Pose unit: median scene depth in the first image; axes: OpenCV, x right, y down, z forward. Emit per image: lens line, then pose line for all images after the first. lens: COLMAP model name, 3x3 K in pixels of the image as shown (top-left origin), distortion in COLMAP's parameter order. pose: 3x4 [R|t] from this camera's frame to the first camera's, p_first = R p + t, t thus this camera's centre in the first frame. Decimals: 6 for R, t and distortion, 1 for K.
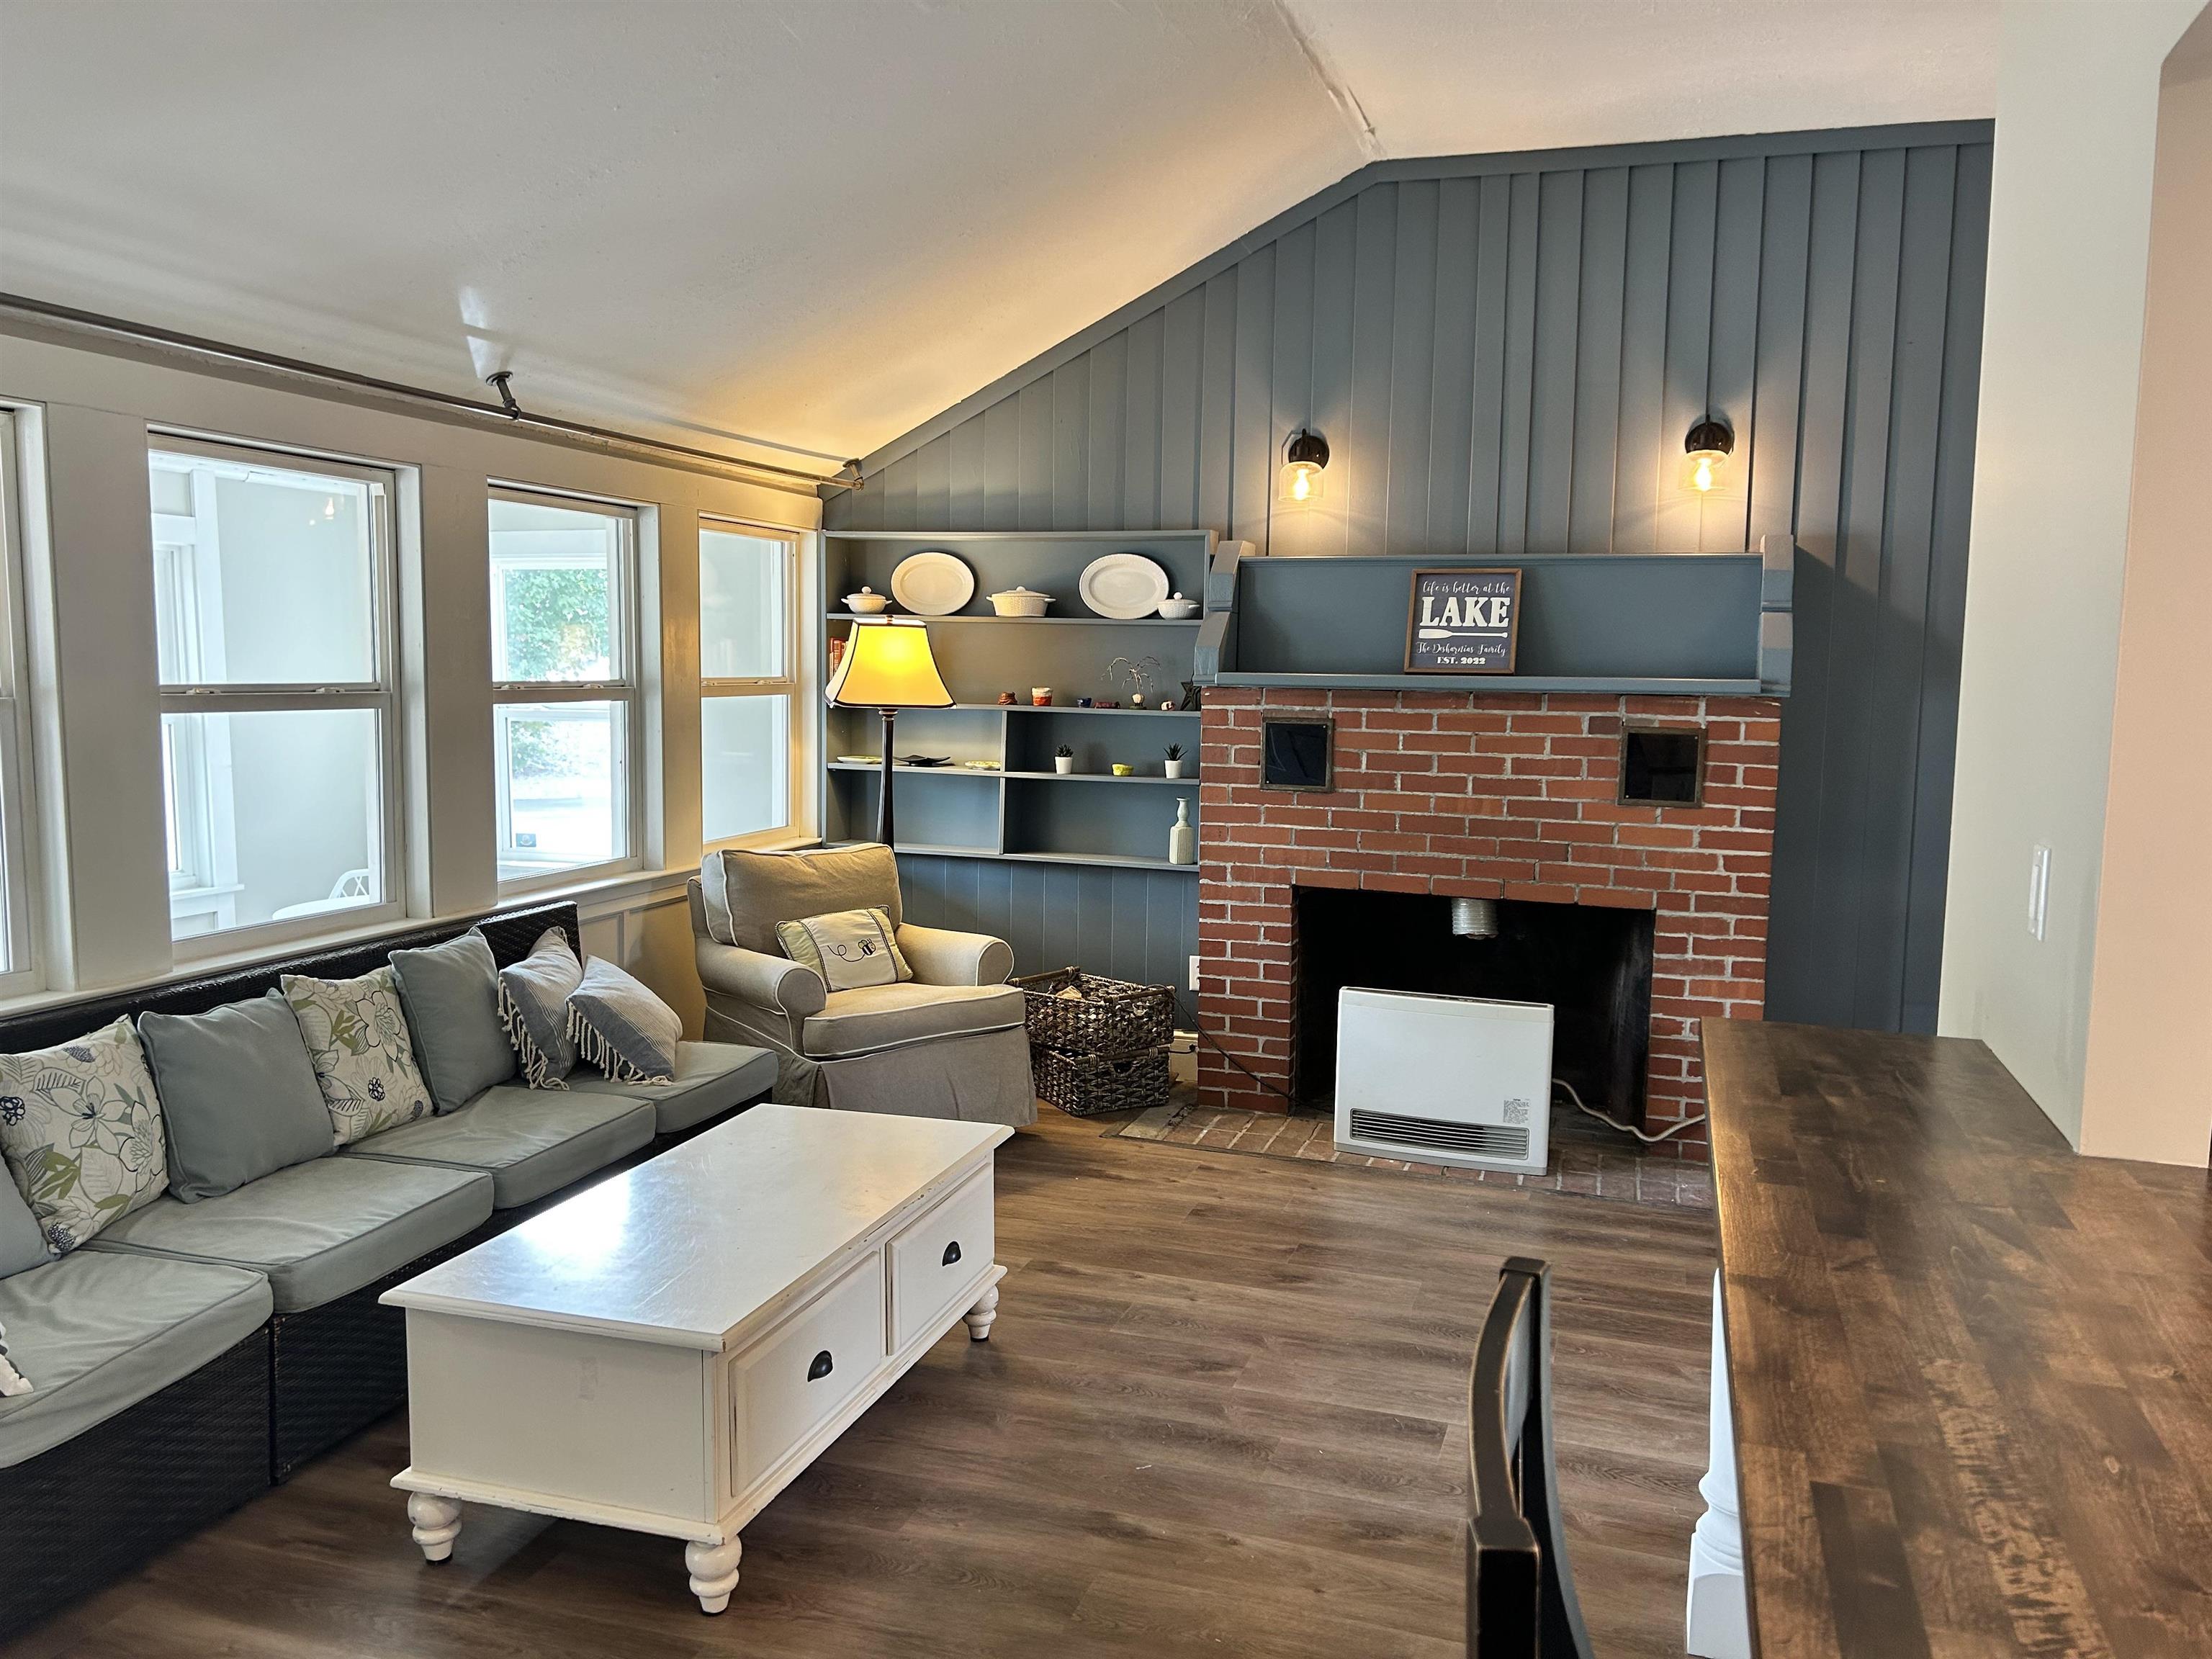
lens RADIAL K [[1661.8, 0, 1072.1], [0, 1661.8, 830.7], [0, 0, 1]] dist [0.068074, -0.079894]
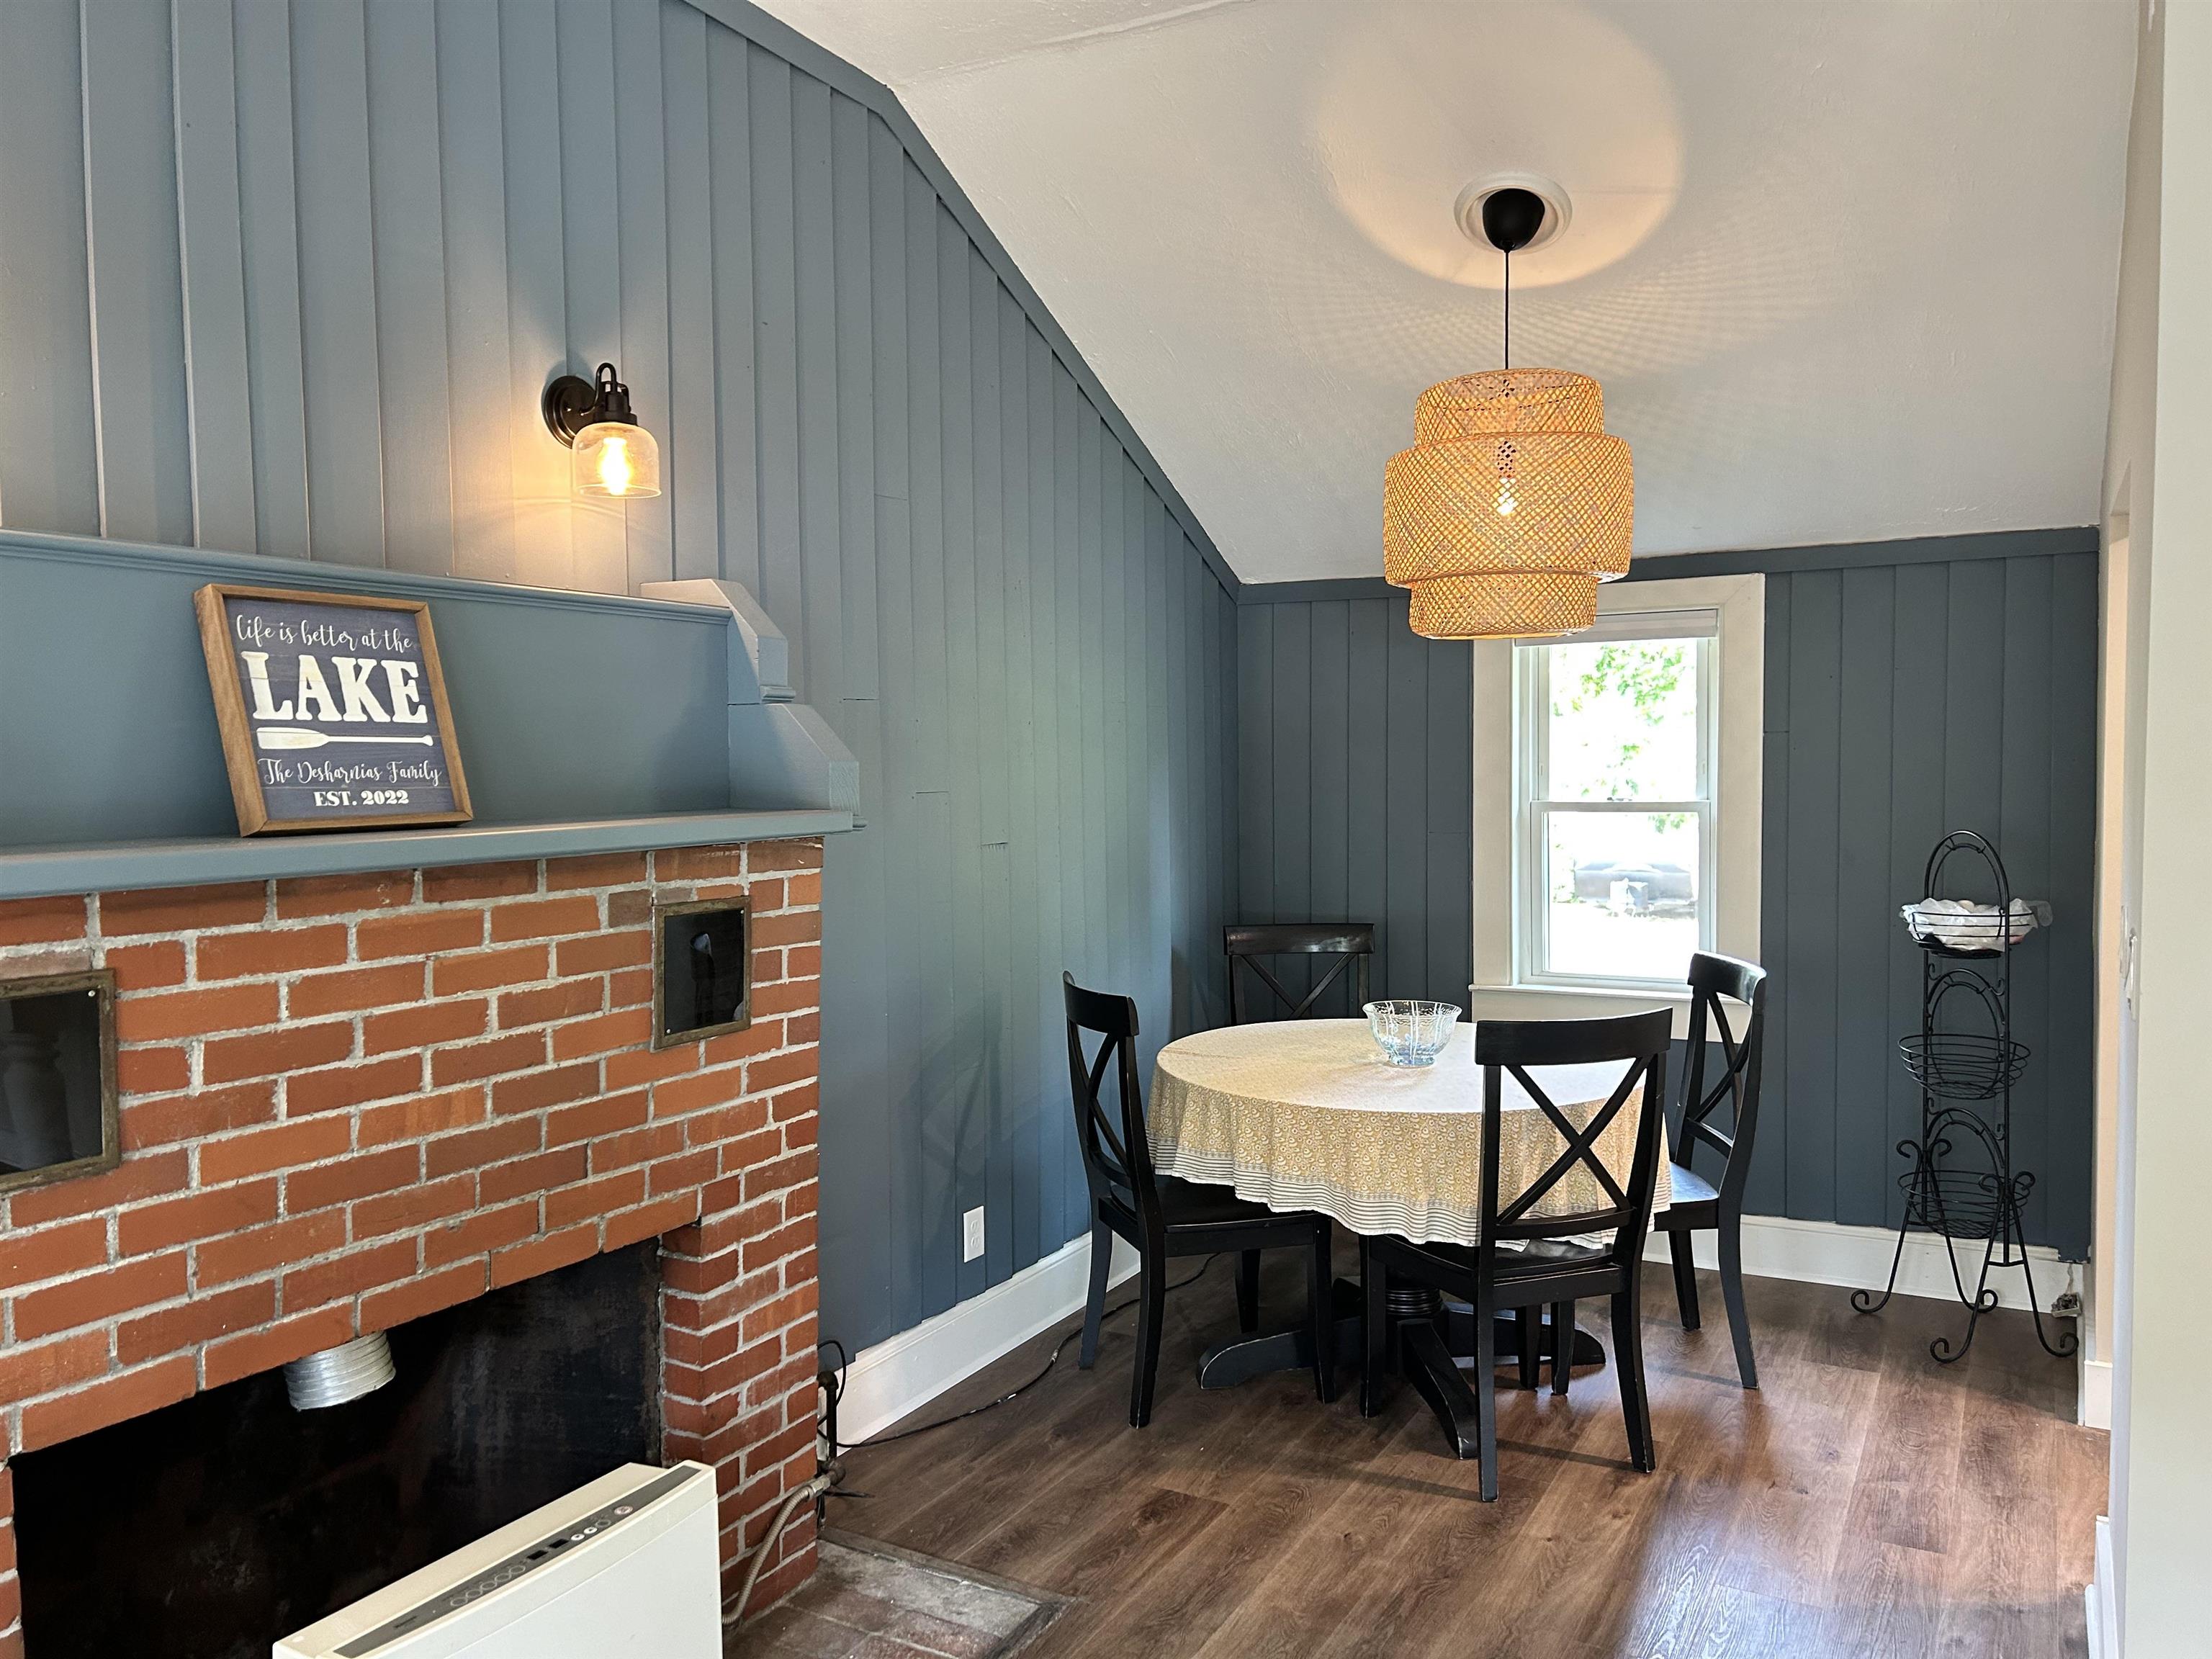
lens RADIAL K [[1661.8, 0, 1072.1], [0, 1661.8, 830.7], [0, 0, 1]] dist [0.068074, -0.079894]
pose [[0.171653, -0.066198, 0.982931, -0.181715], [0.111492, 0.992635, 0.047381, -0.097222], [-0.978828, 0.101455, 0.177769, 0.765062]]
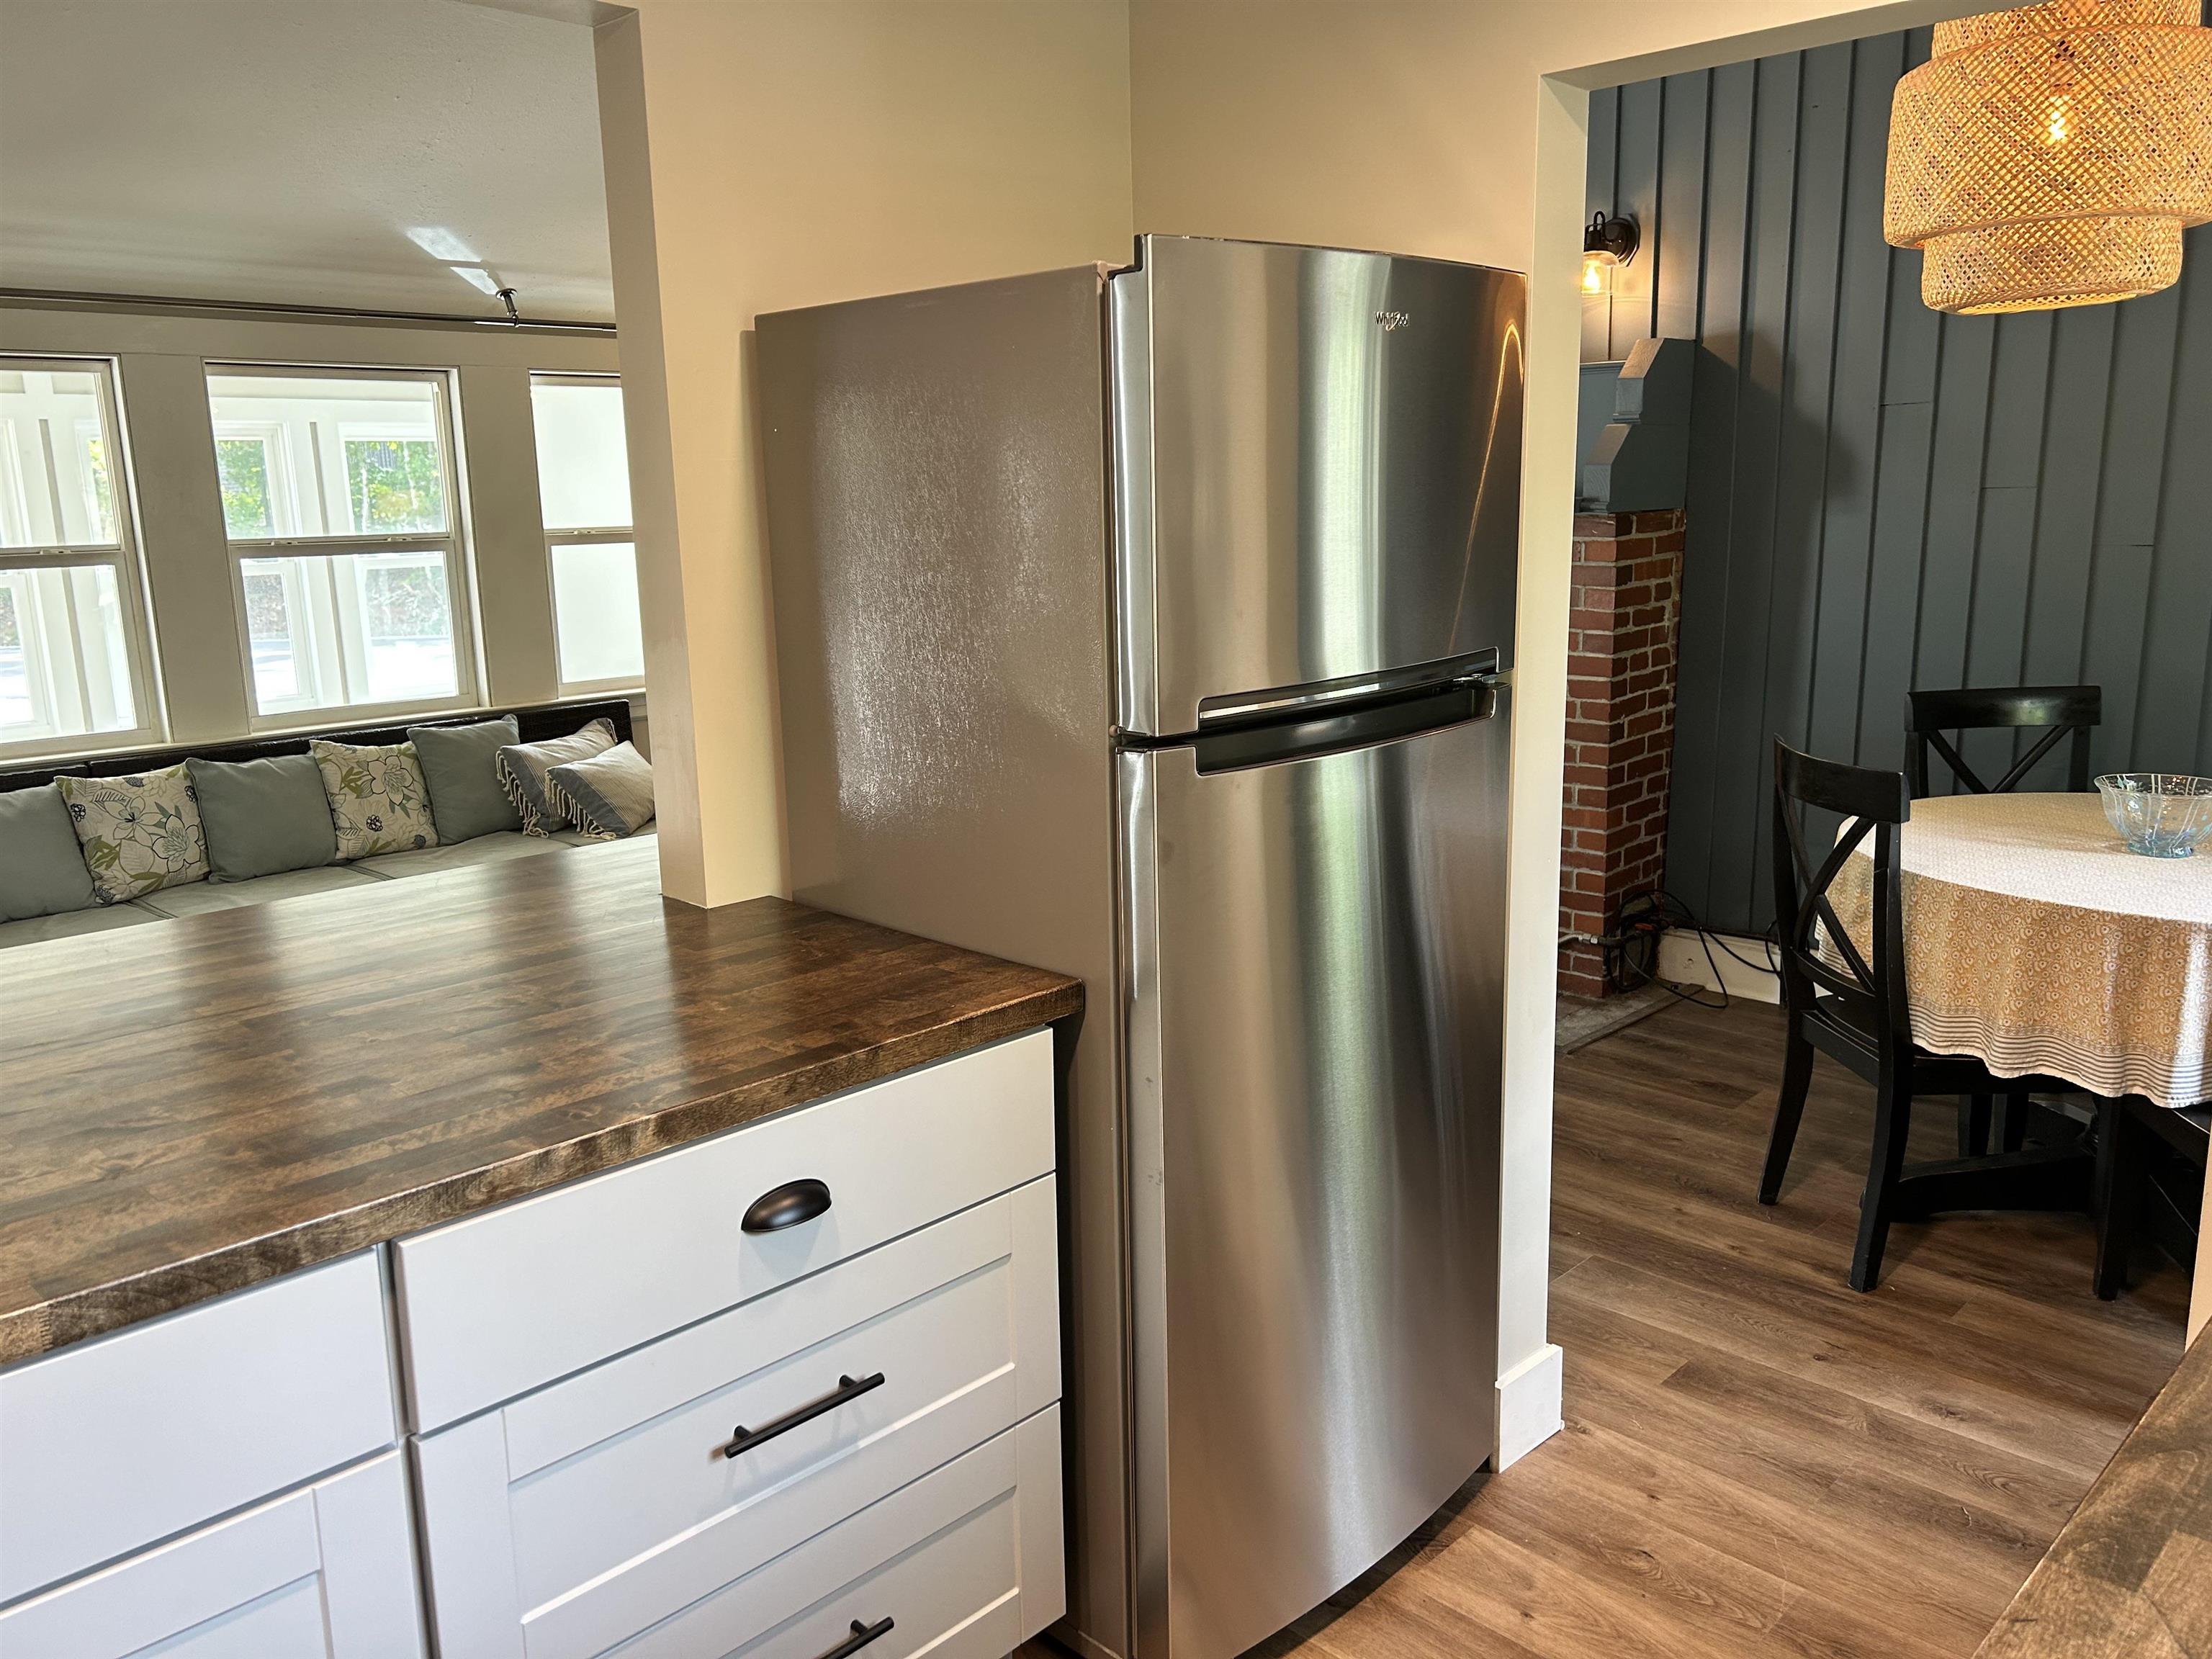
lens RADIAL K [[1661.8, 0, 1072.1], [0, 1661.8, 830.7], [0, 0, 1]] dist [0.068074, -0.079894]
pose [[0.895881, 0.058962, -0.440363, 0.556131], [-0.010974, 0.993789, 0.110736, -0.003265], [0.444158, -0.094374, 0.890964, -0.007037]]
